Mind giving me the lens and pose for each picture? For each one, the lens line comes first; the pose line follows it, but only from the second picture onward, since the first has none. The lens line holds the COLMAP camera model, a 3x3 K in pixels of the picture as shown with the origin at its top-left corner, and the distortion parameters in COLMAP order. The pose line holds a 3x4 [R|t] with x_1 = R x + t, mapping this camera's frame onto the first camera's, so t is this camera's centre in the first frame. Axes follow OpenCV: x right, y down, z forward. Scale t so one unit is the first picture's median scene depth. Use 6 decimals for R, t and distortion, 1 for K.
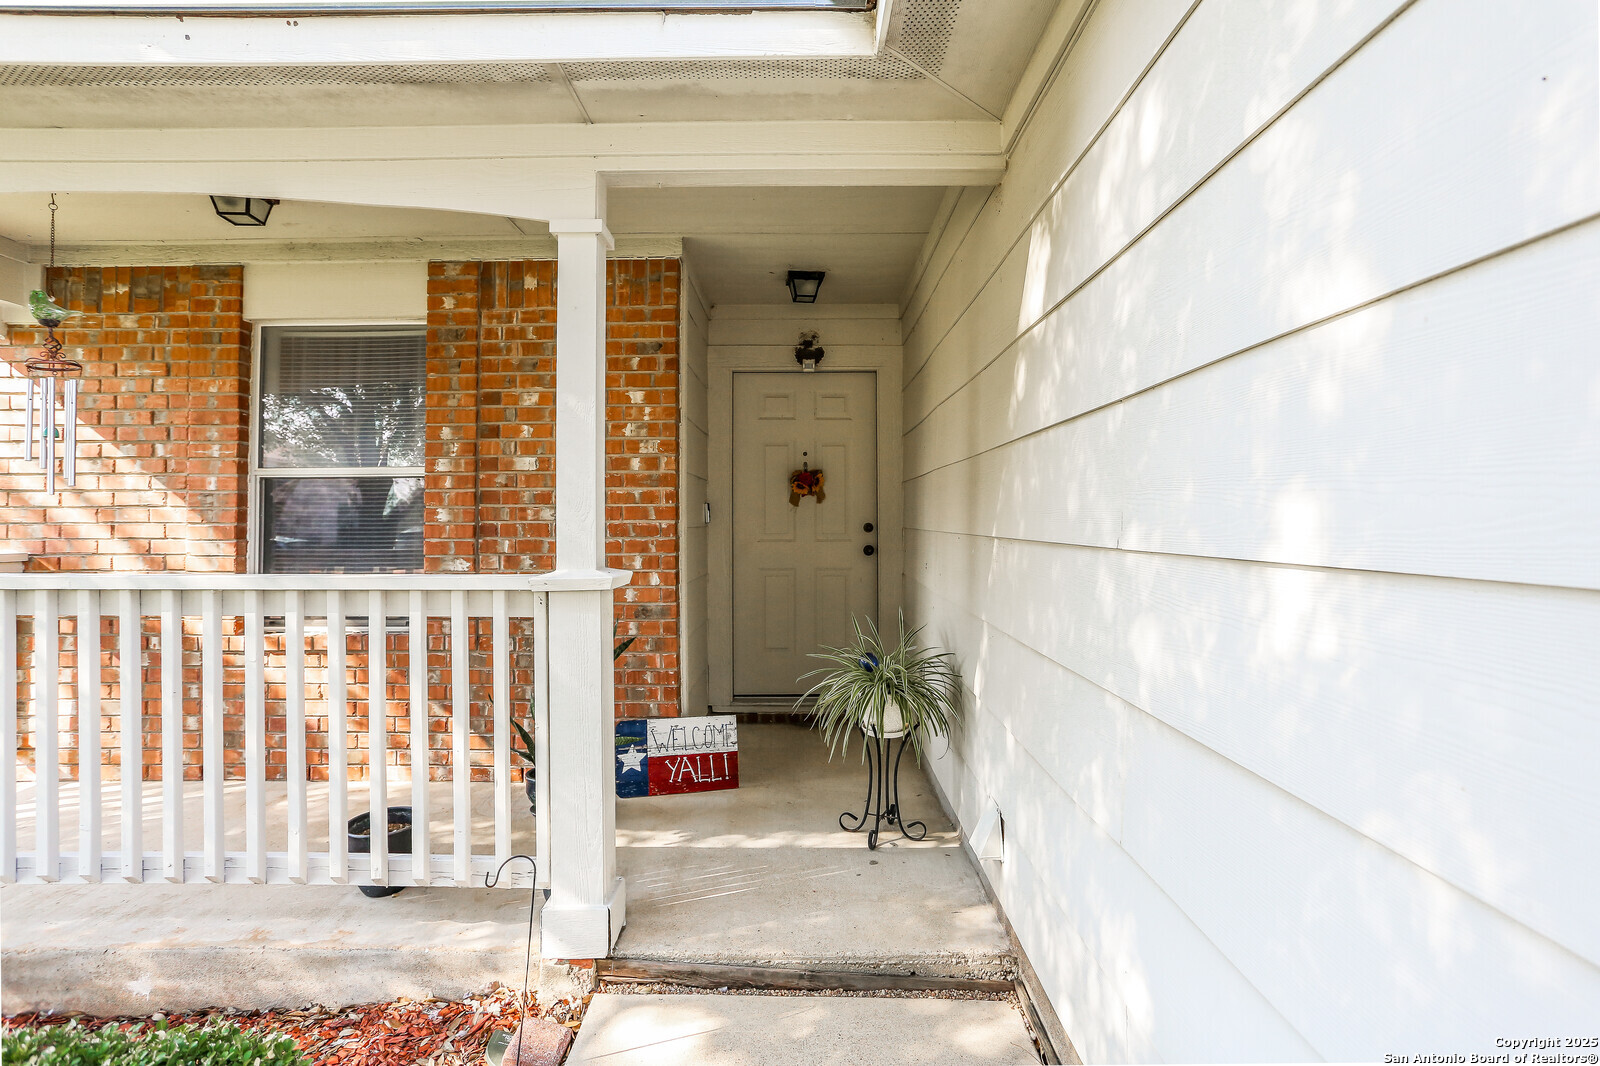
lens RADIAL K [[782.7, 0, 797.7], [0, 782.7, 514.2], [0, 0, 1]] dist [-0.000069, -0.000007]
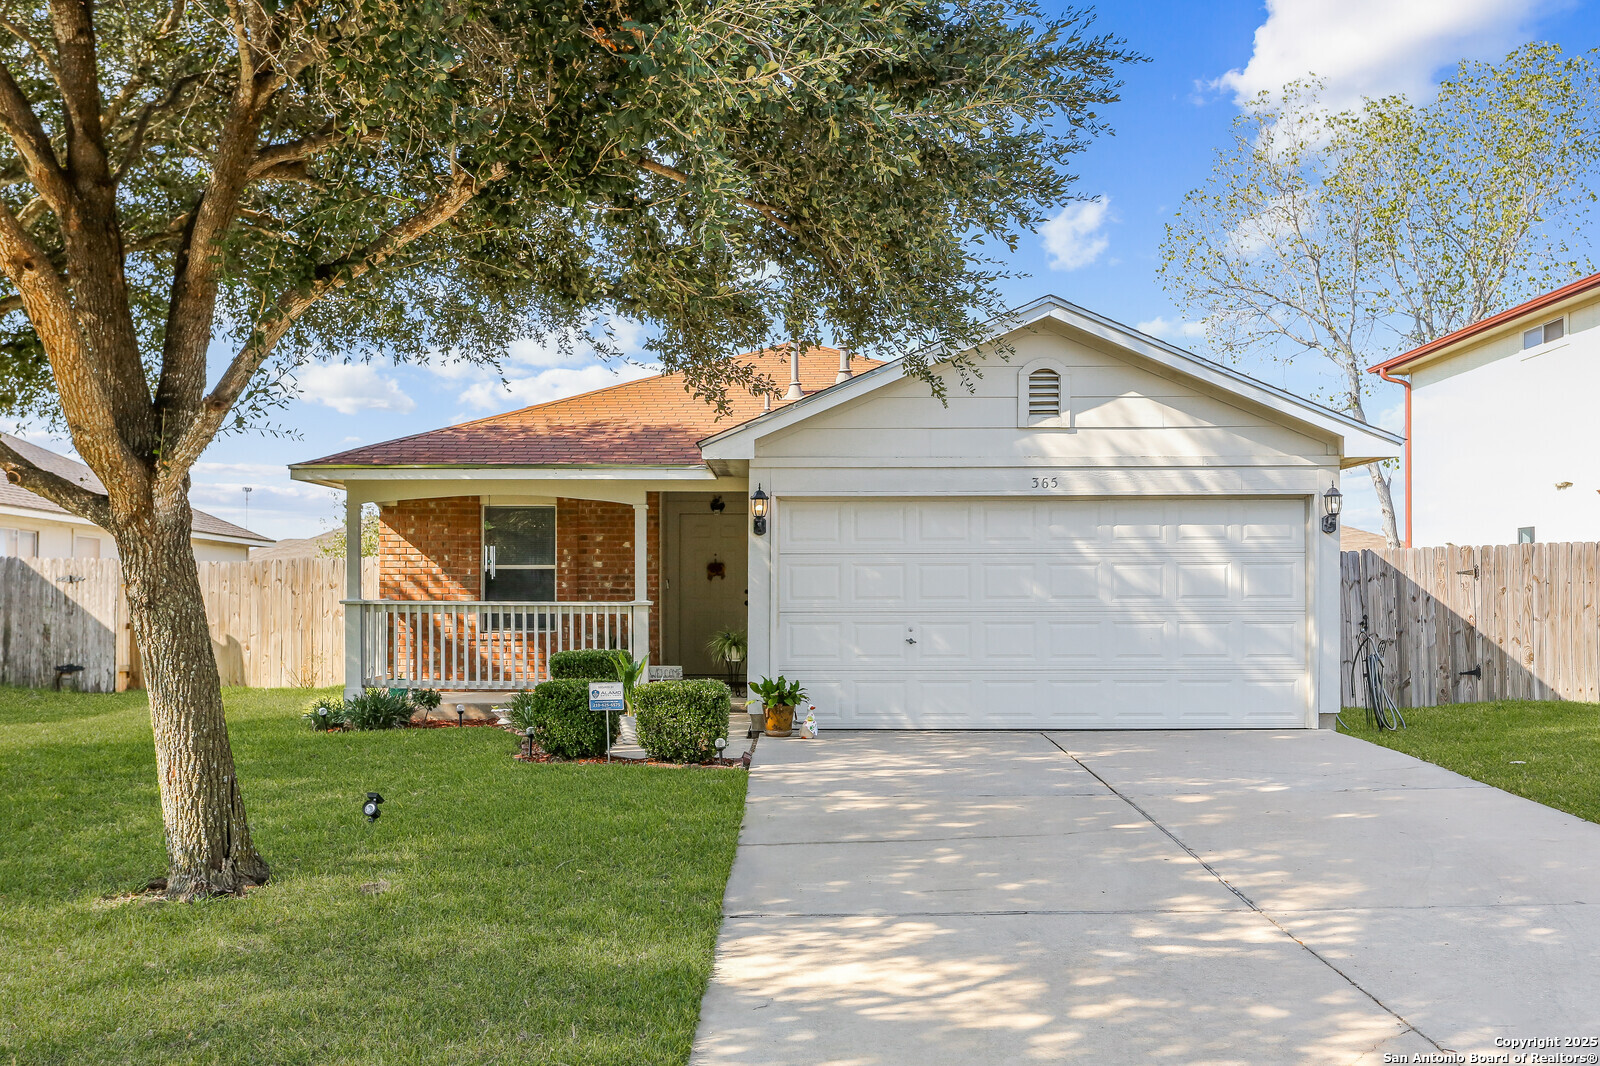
lens RADIAL K [[1529.6, 0, 800.0], [0, 1529.6, 533.0], [0, 0, 1]] dist [-0.000995, -0.000313]
pose [[0.999895, 0.002665, 0.014233, 0.222673], [-0.002248, 0.999570, -0.029240, -0.023435], [-0.014305, 0.029205, 0.999471, -3.838061]]
